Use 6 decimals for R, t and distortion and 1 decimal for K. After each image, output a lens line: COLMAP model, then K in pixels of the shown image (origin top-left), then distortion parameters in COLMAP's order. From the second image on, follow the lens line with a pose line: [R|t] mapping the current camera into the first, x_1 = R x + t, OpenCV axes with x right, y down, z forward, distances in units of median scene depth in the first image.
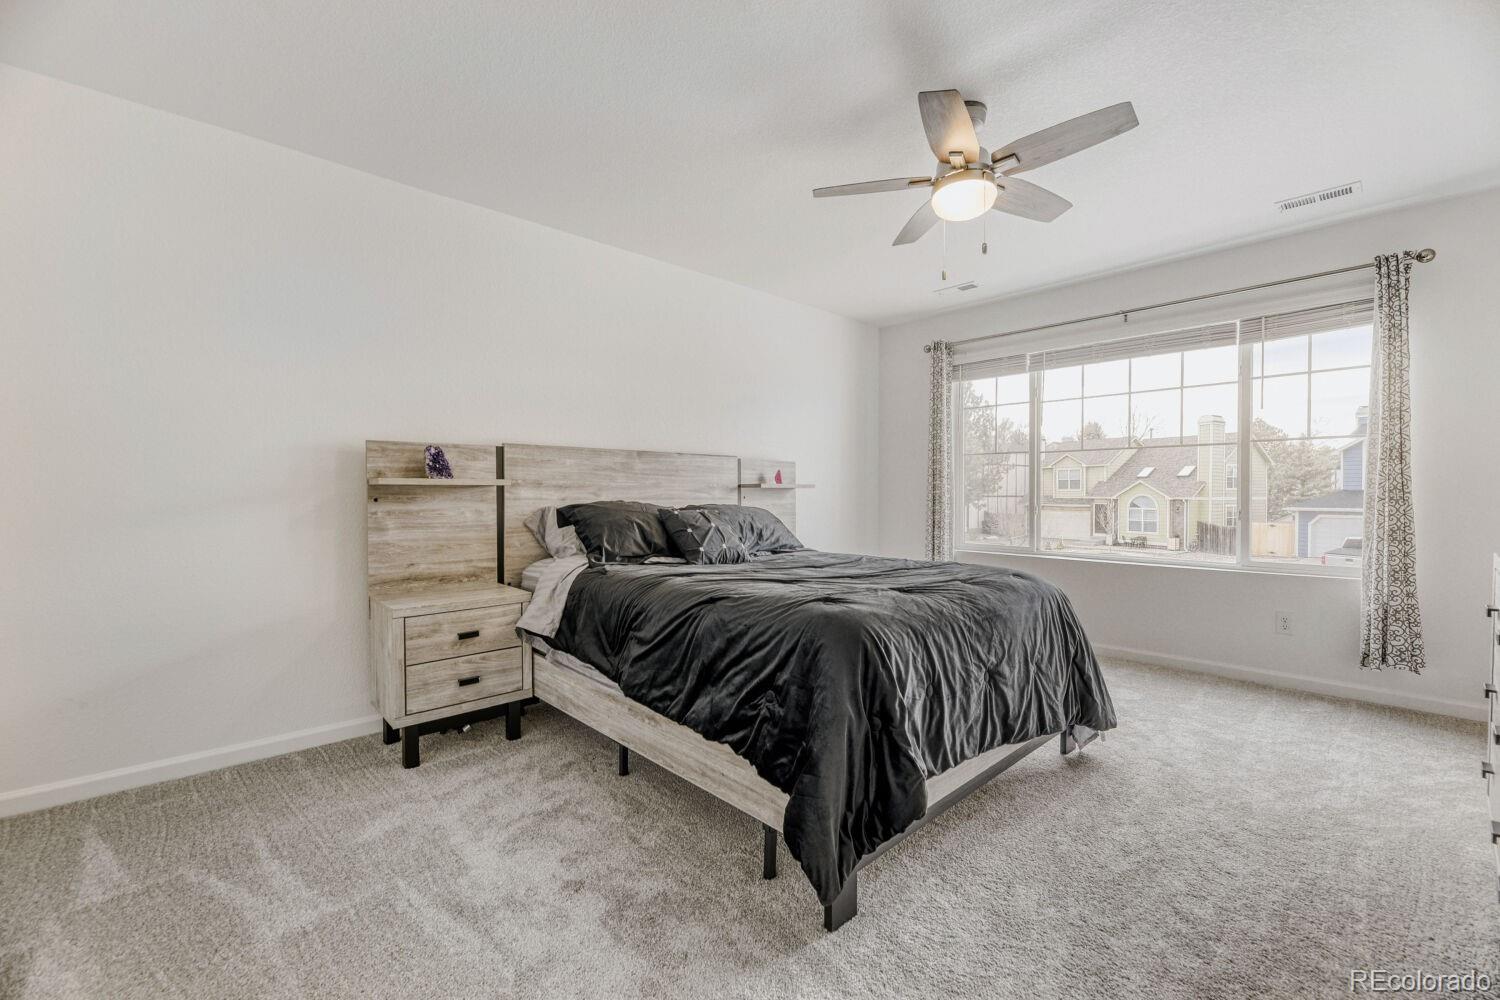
lens RADIAL K [[614.0, 0, 744.5], [0, 614.0, 487.2], [0, 0, 1]] dist [-0.002405, -0.000352]
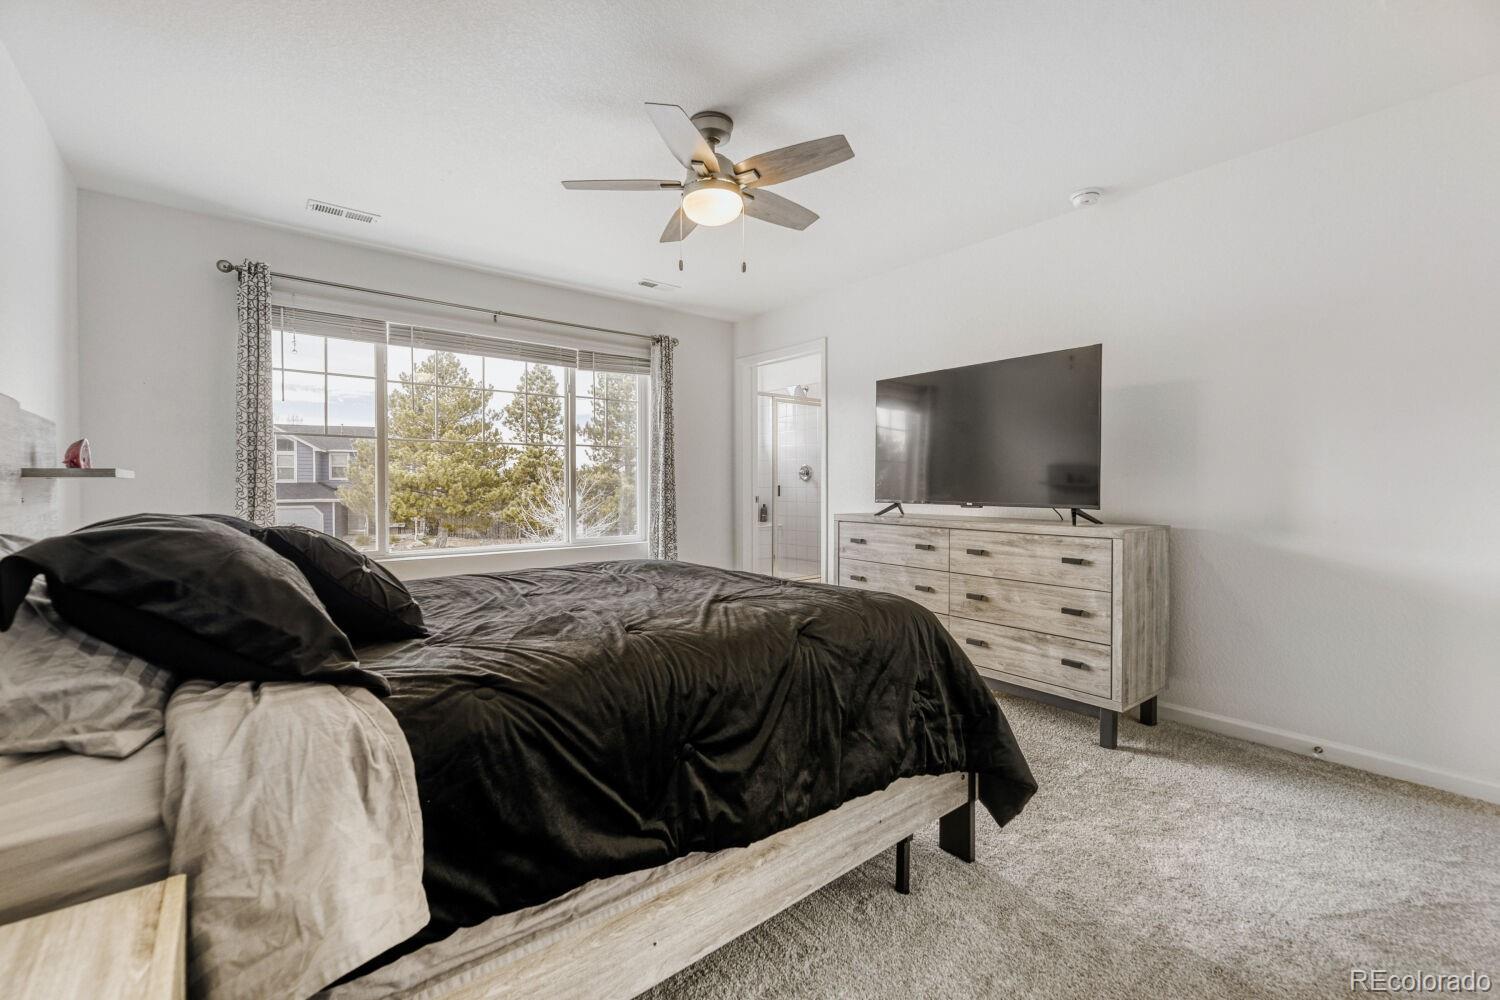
lens RADIAL K [[623.9, 0, 750.0], [0, 623.9, 500.0], [0, 0, 1]] dist [0.062550, -0.000102]
pose [[0.070880, -0.026146, 0.997142, -0.561313], [-0.006459, 0.999623, 0.026670, -0.005160], [-0.997464, -0.008331, 0.070684, 0.678131]]
